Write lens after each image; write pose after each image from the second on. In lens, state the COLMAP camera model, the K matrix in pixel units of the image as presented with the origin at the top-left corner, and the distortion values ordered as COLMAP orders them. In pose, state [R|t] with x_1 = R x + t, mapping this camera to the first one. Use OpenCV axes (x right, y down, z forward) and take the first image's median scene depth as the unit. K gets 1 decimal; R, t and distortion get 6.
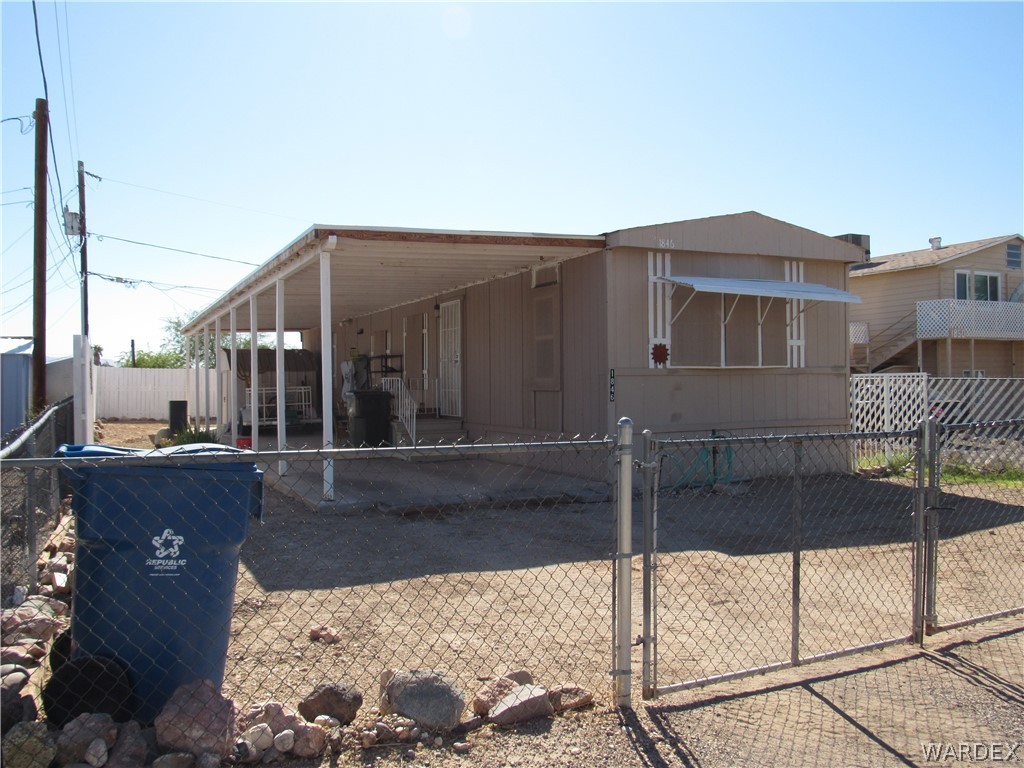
lens RADIAL K [[860.1, 0, 513.3], [0, 860.1, 385.1], [0, 0, 1]] dist [0.000009, 0.000058]
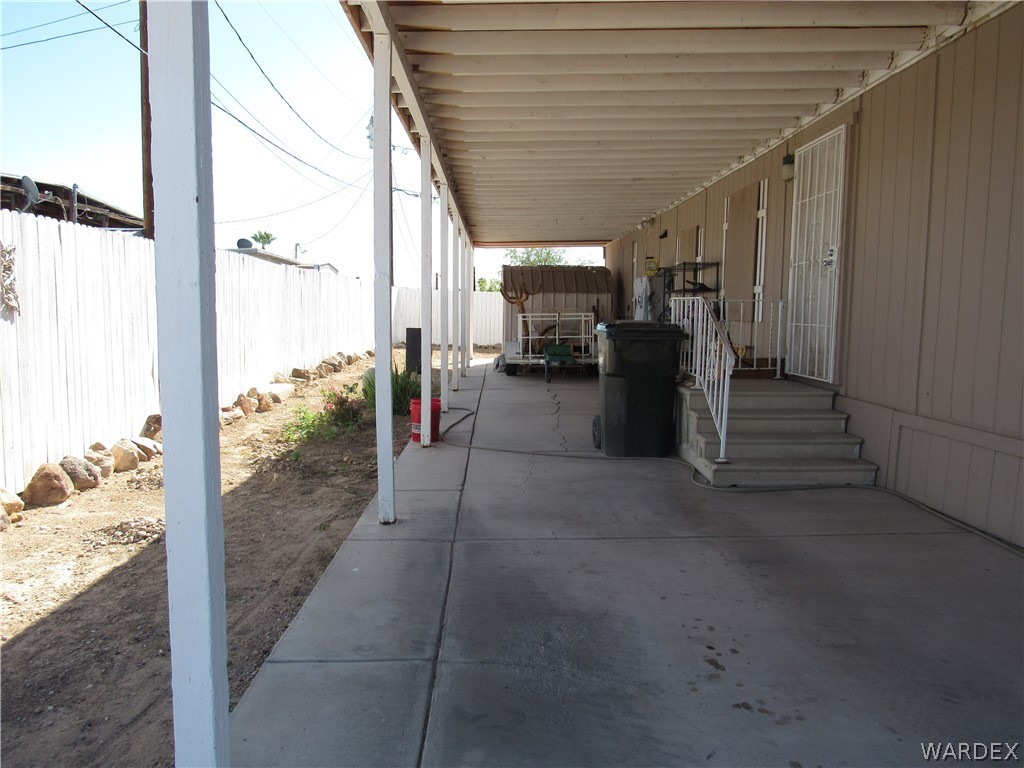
lens RADIAL K [[727.4, 0, 511.8], [0, 727.4, 382.1], [0, 0, 1]] dist [-0.032450, 0.009034]
pose [[0.907845, 0.059335, -0.415087, -0.046777], [-0.020473, 0.995029, 0.097459, 0.001346], [0.418806, -0.079980, 0.904547, 0.479651]]
